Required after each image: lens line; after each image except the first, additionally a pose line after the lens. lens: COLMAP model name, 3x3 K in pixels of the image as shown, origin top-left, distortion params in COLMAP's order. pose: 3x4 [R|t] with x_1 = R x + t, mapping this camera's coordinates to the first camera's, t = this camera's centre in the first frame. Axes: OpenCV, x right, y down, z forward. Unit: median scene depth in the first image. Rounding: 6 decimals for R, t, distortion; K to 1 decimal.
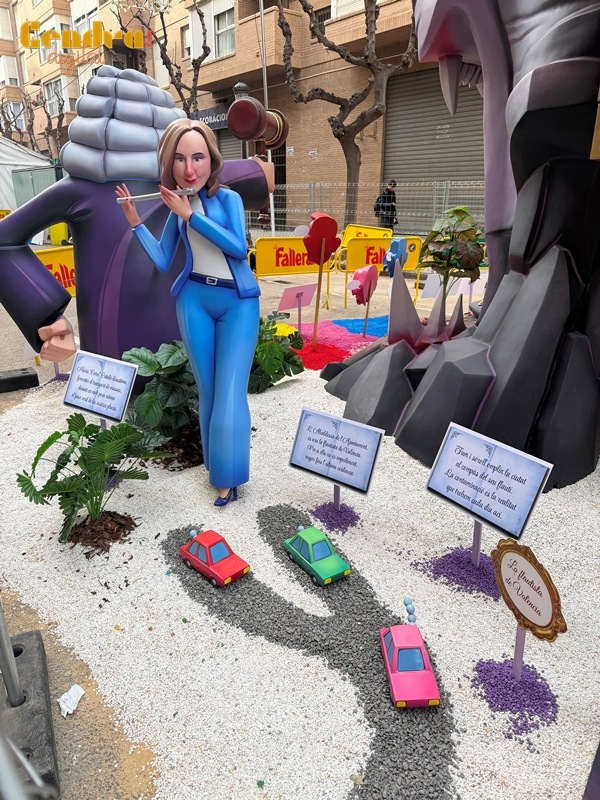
lens RADIAL K [[566.0, 0, 298.1], [0, 566.0, 403.4], [0, 0, 1]] dist [-0.004145, -0.009297]
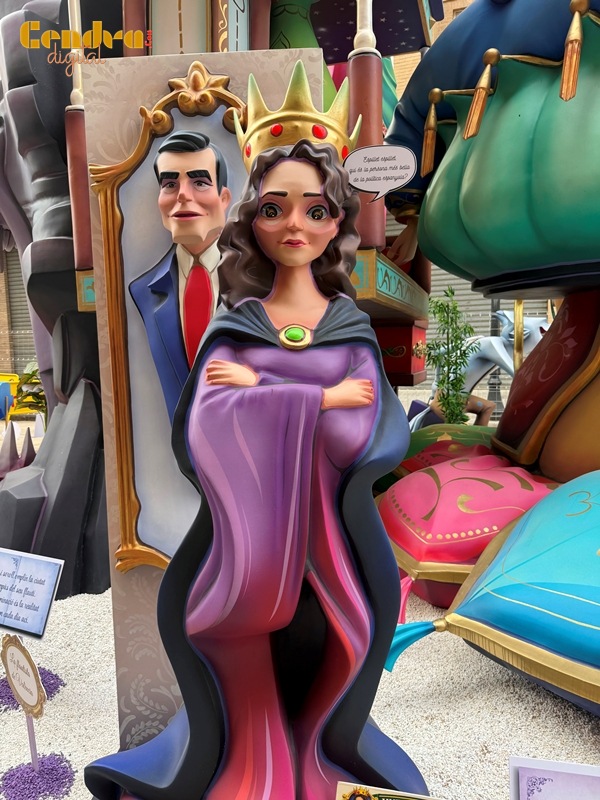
lens RADIAL K [[566.0, 0, 298.1], [0, 566.0, 403.4], [0, 0, 1]] dist [-0.004145, -0.009297]
pose [[0.837016, -0.080151, 0.541277, 0.210668], [0.207324, 0.961912, -0.178162, 0.086646], [-0.506381, 0.261344, 0.821753, -0.219454]]
